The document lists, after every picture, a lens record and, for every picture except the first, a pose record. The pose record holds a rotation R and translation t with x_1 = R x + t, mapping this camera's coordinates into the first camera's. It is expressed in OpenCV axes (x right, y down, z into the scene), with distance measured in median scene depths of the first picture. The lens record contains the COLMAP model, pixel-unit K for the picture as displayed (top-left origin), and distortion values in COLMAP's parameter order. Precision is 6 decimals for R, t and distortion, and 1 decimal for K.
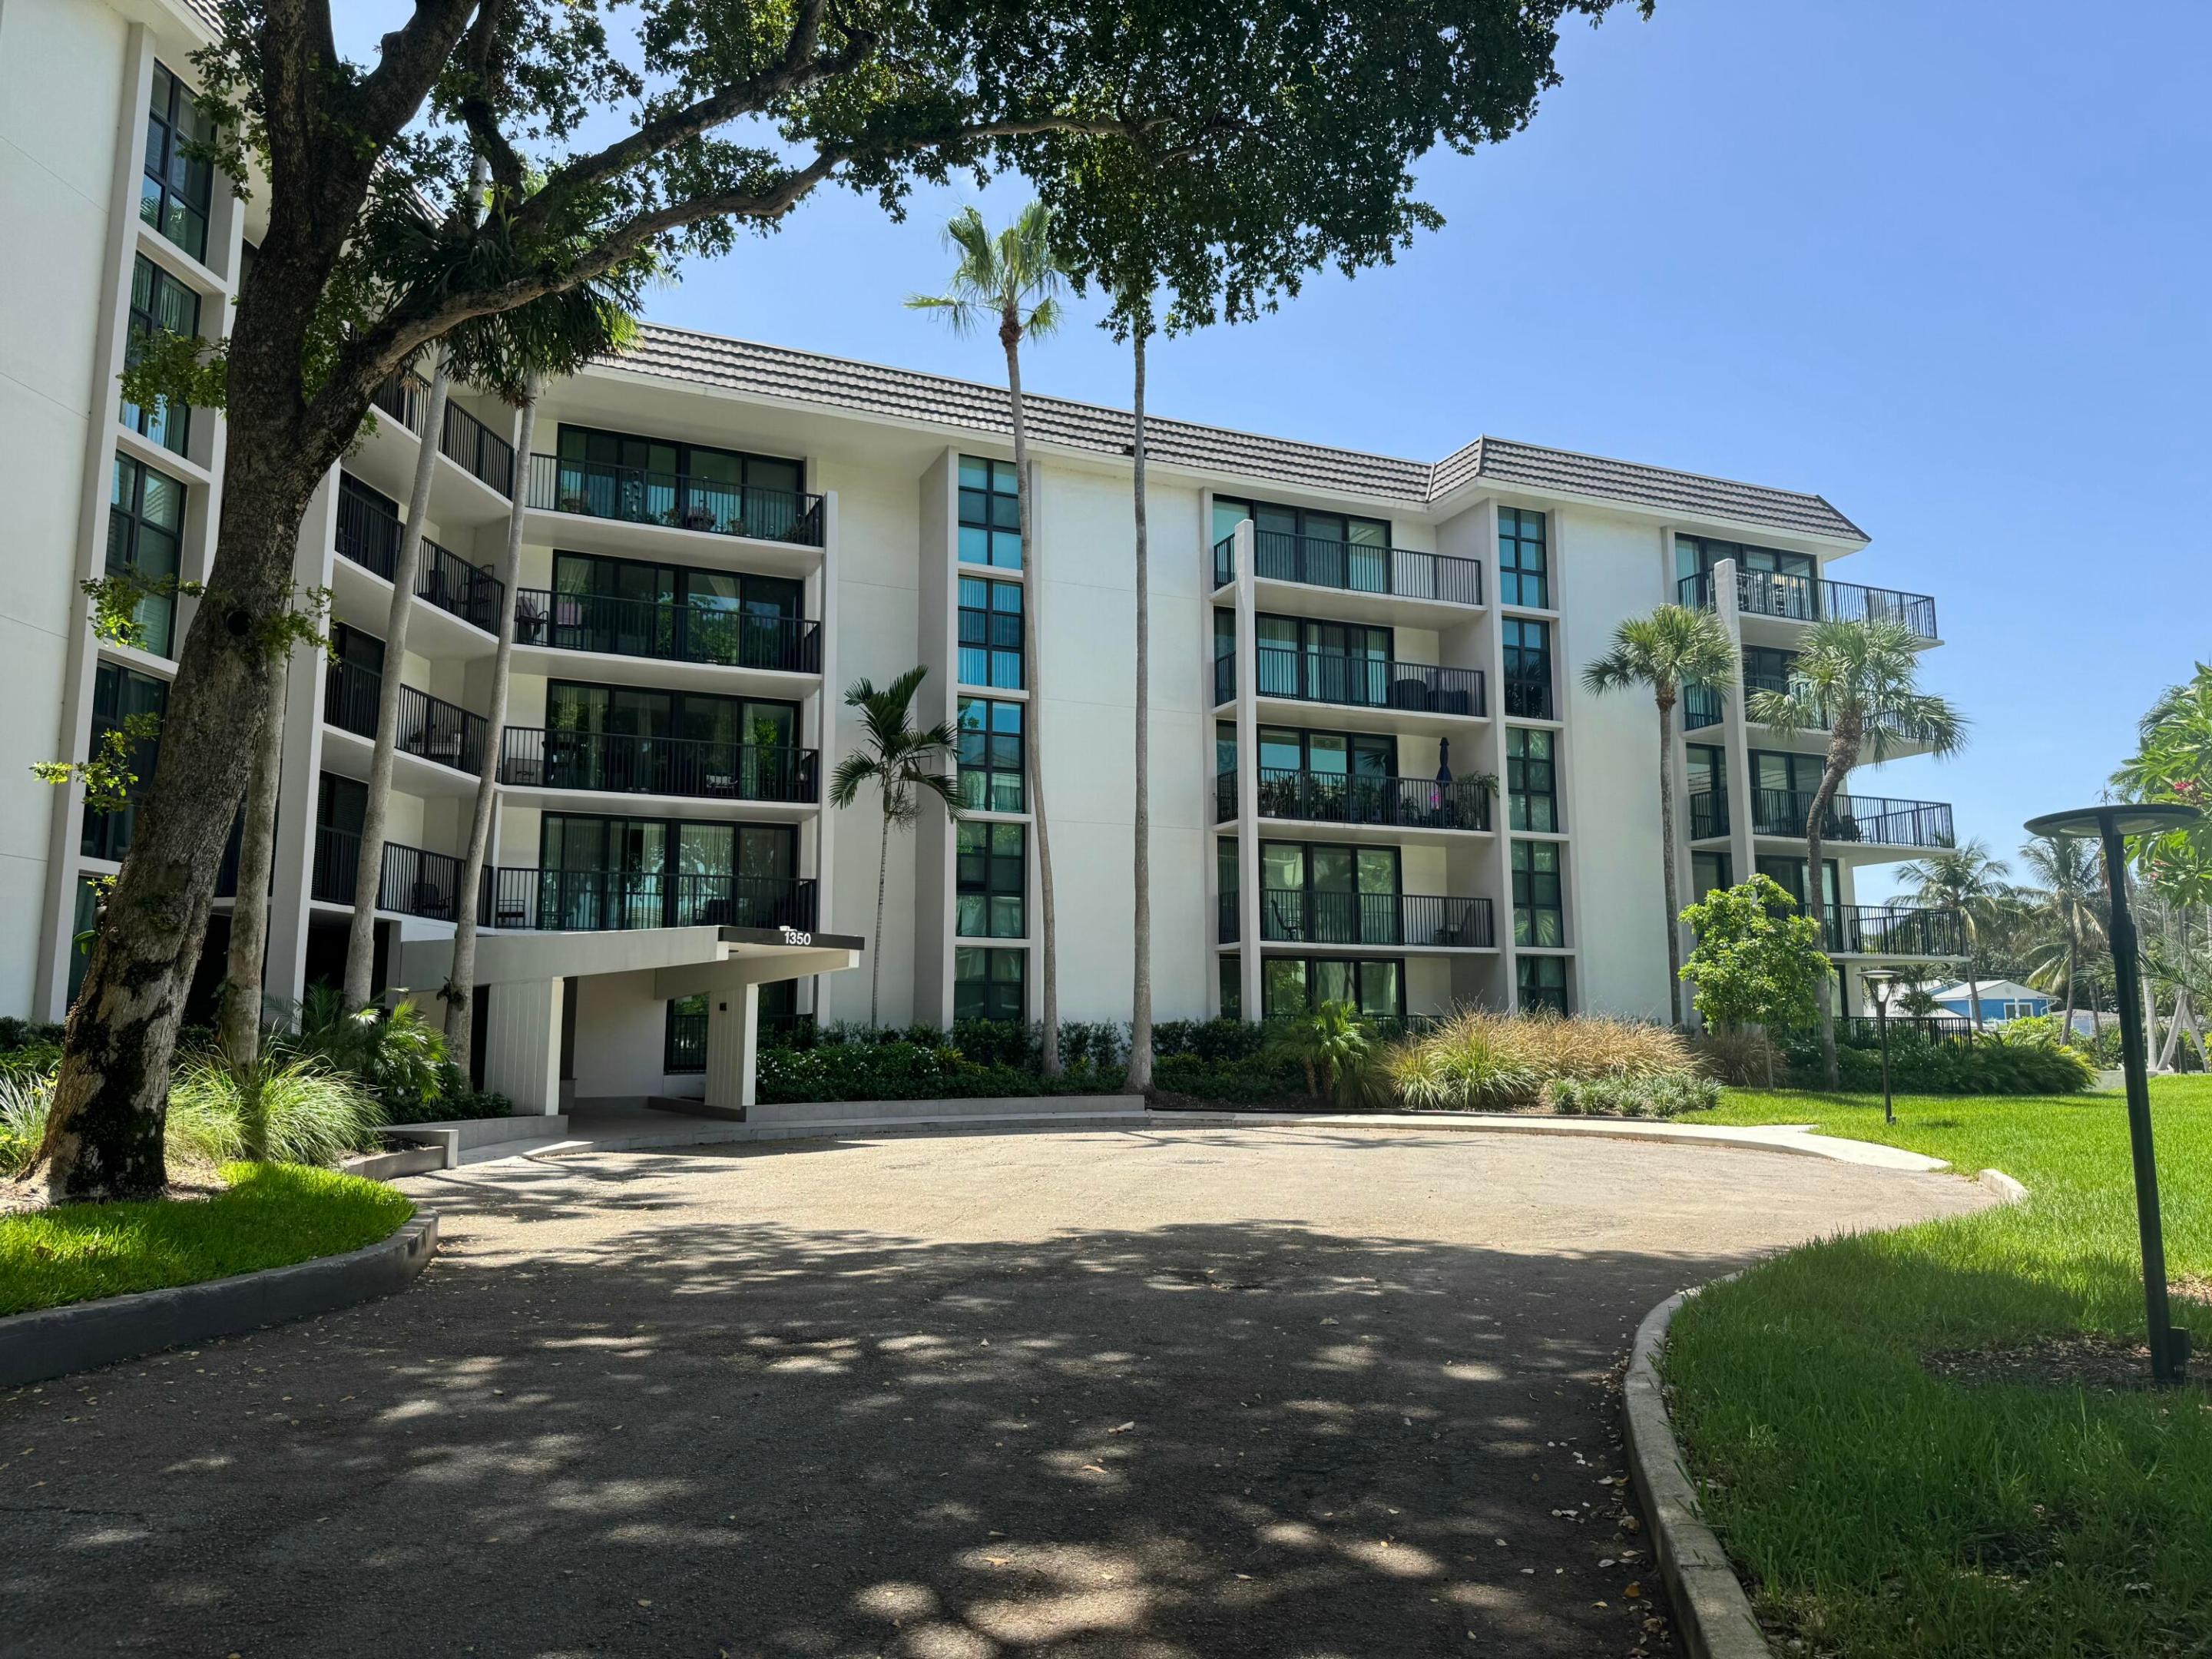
lens RADIAL K [[1535.6, 0, 1112.8], [0, 1535.6, 818.3], [0, 0, 1]] dist [0.112451, -0.148482]
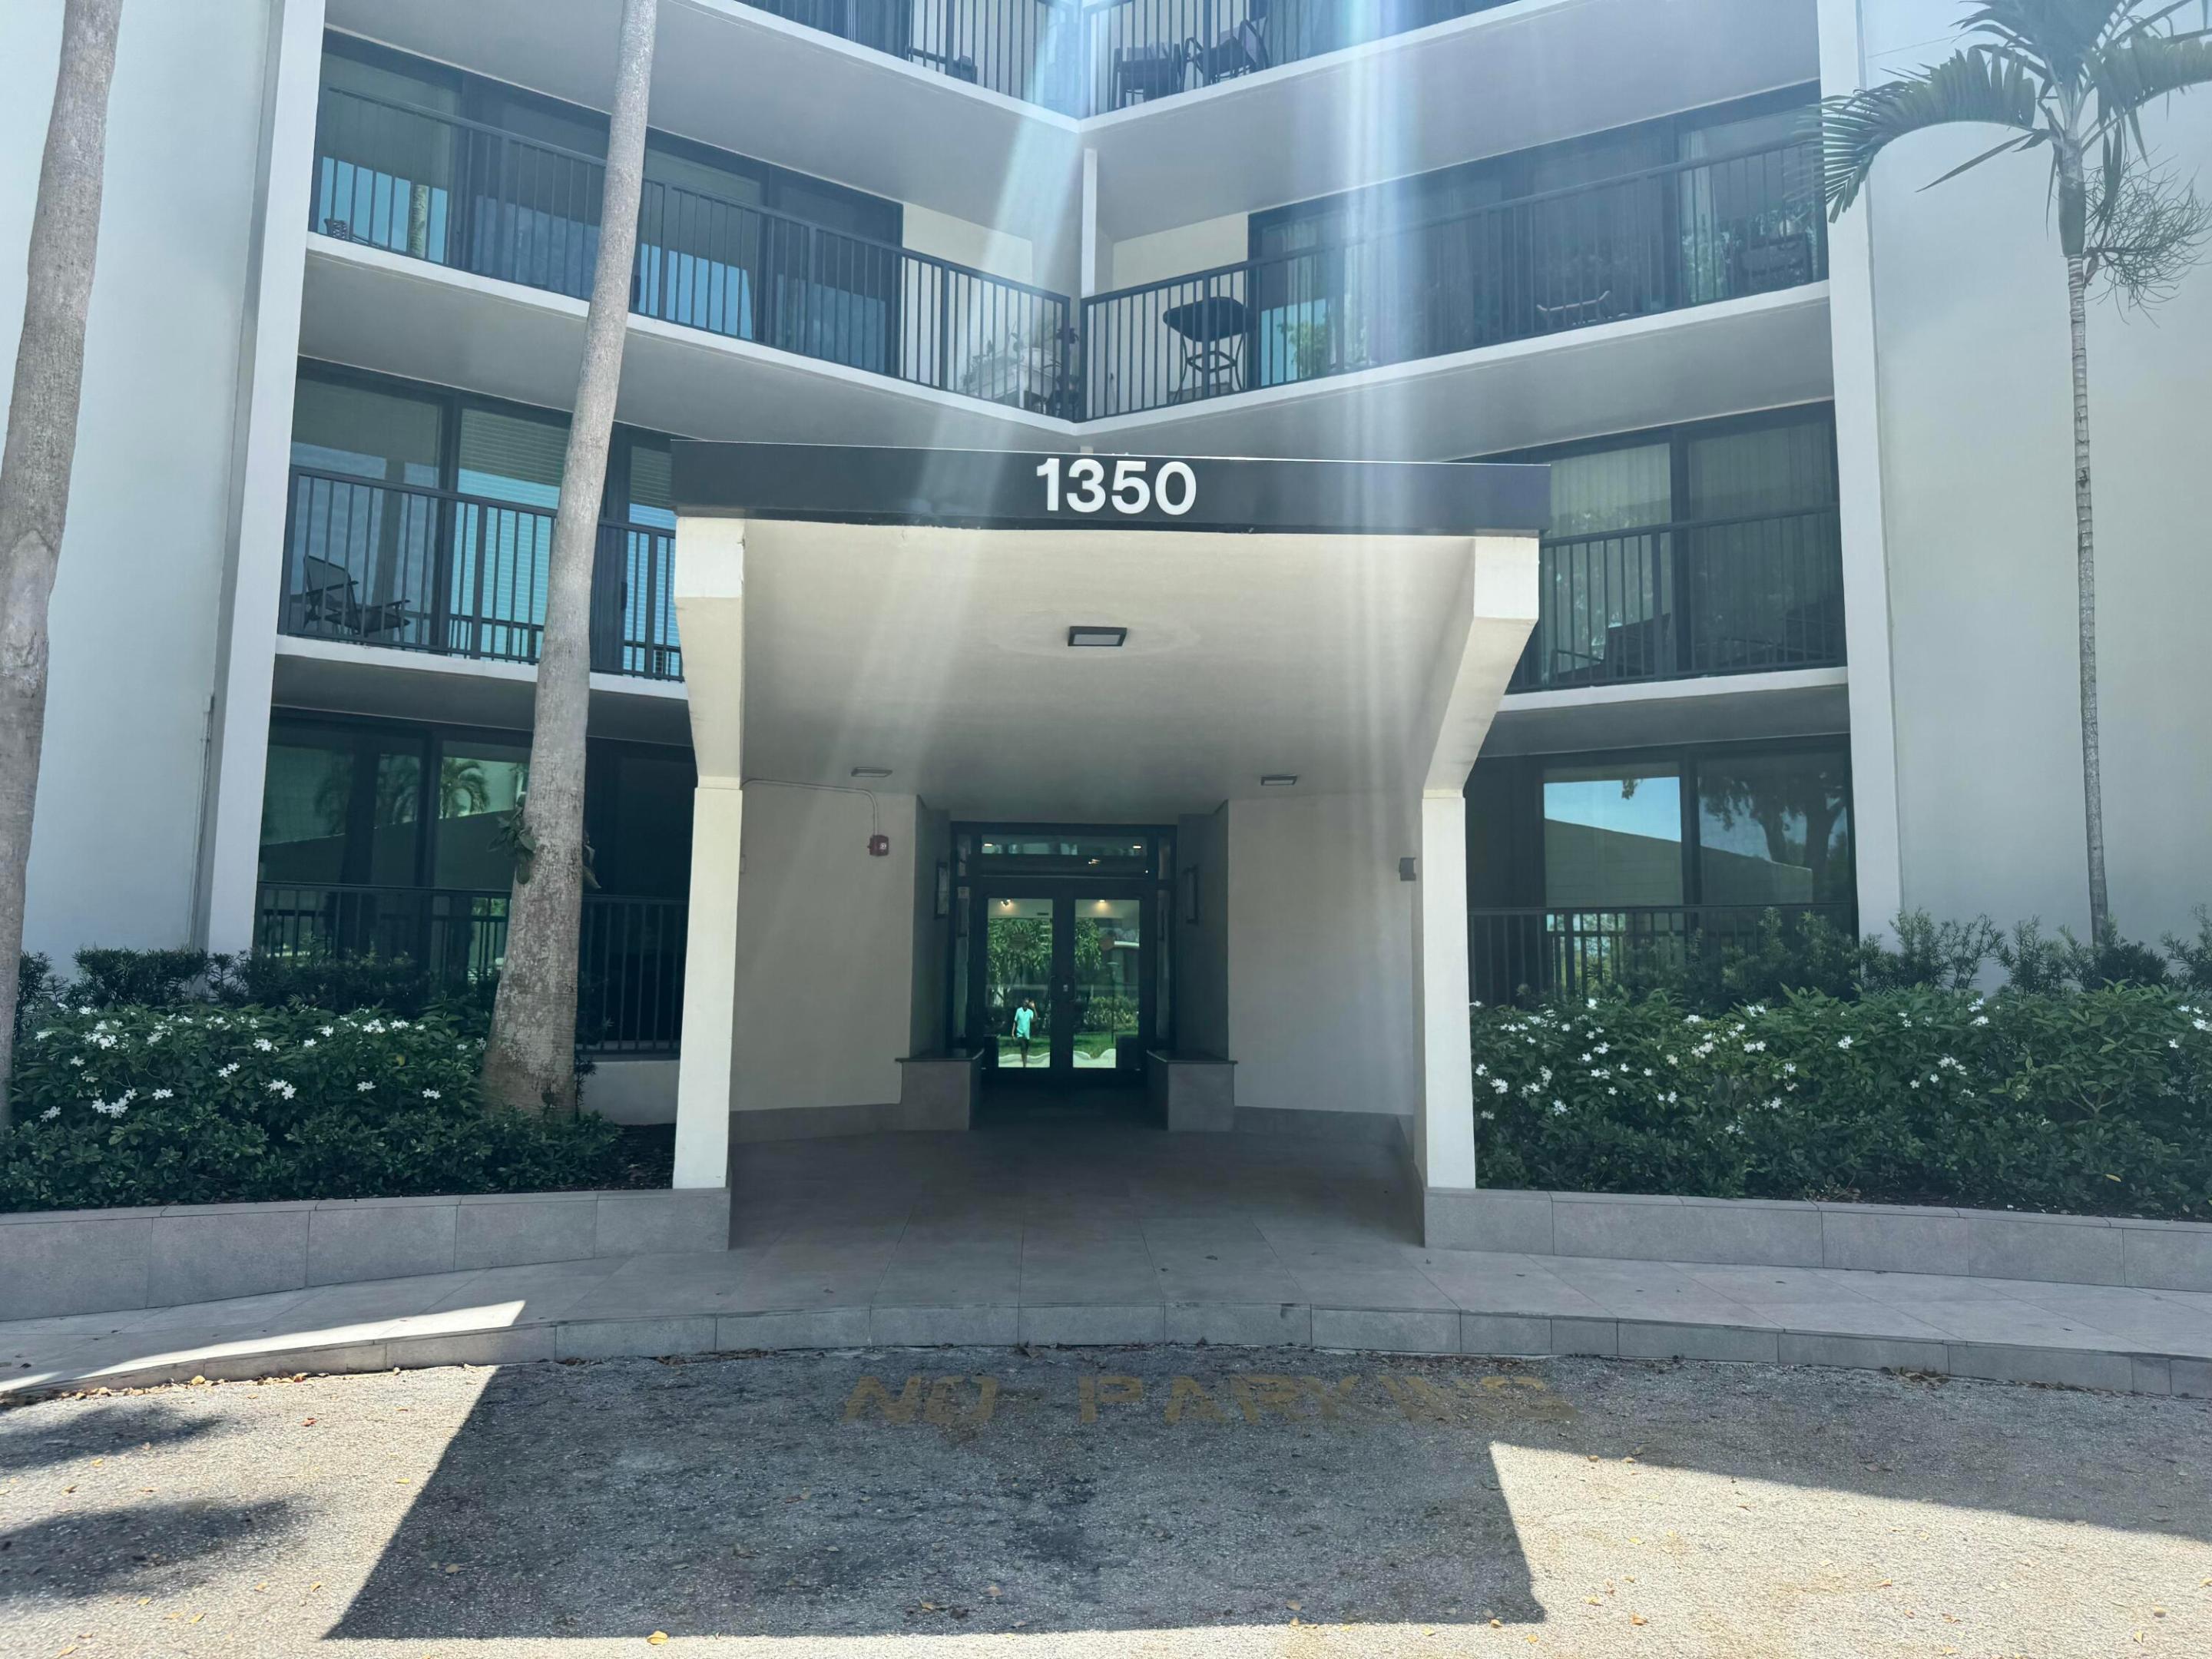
lens RADIAL K [[1535.6, 0, 1112.8], [0, 1535.6, 818.3], [0, 0, 1]] dist [0.112451, -0.148482]
pose [[0.624872, -0.079061, -0.776714, -0.034896], [0.105041, 0.994328, -0.016706, 0.105780], [0.773629, -0.071147, 0.629632, 0.719669]]
